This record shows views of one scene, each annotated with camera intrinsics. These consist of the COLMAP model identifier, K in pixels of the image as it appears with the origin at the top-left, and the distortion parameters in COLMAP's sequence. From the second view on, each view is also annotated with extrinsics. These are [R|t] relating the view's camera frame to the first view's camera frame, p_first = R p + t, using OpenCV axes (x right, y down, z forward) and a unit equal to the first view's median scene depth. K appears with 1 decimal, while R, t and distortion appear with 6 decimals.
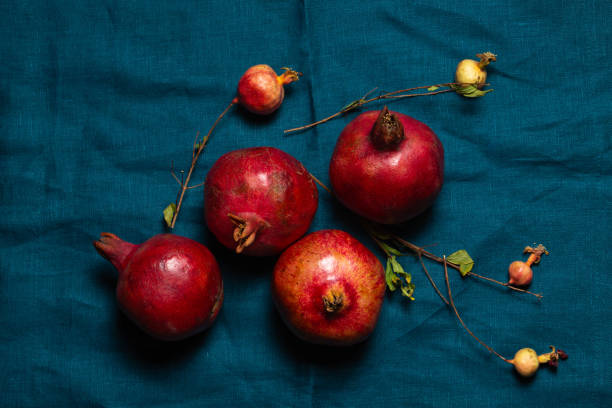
lens RADIAL K [[2265.9, 0, 306.7], [0, 2265.9, 185.7], [0, 0, 1]] dist [0.177527, 1.848009]
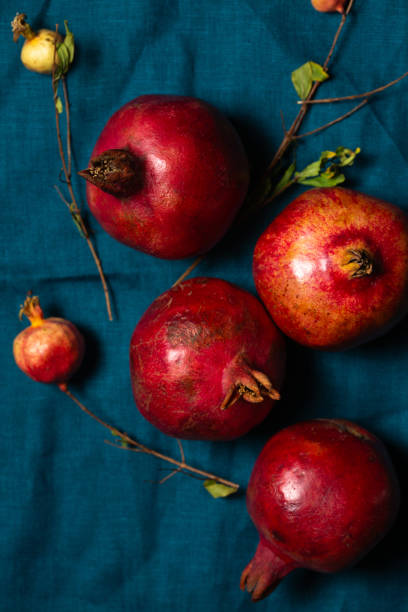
lens RADIAL K [[2265.9, 0, 204.0], [0, 2265.9, 306.0], [0, 0, 1]] dist [0.177527, 1.848009]
pose [[0.052323, -0.998589, -0.009042, 0.002503], [0.998626, 0.052293, 0.003501, 0.002489], [-0.003023, -0.009213, 0.999953, 0.297850]]
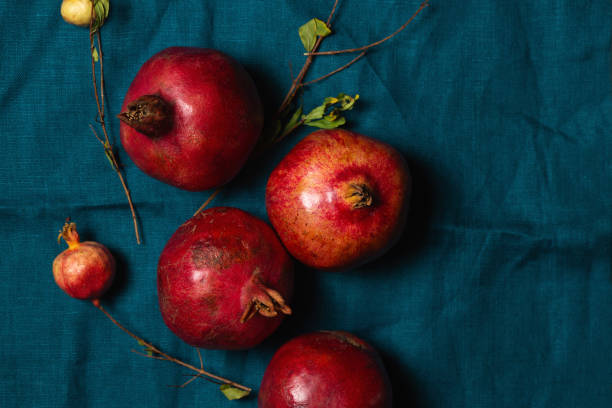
lens RADIAL K [[2265.9, 0, 306.7], [0, 2265.9, 185.7], [0, 0, 1]] dist [0.177527, 1.848009]
pose [[0.057988, -0.998283, 0.008244, 0.007517], [0.995612, 0.058436, 0.073090, -0.024808], [-0.073446, 0.003970, 0.997291, 0.198579]]
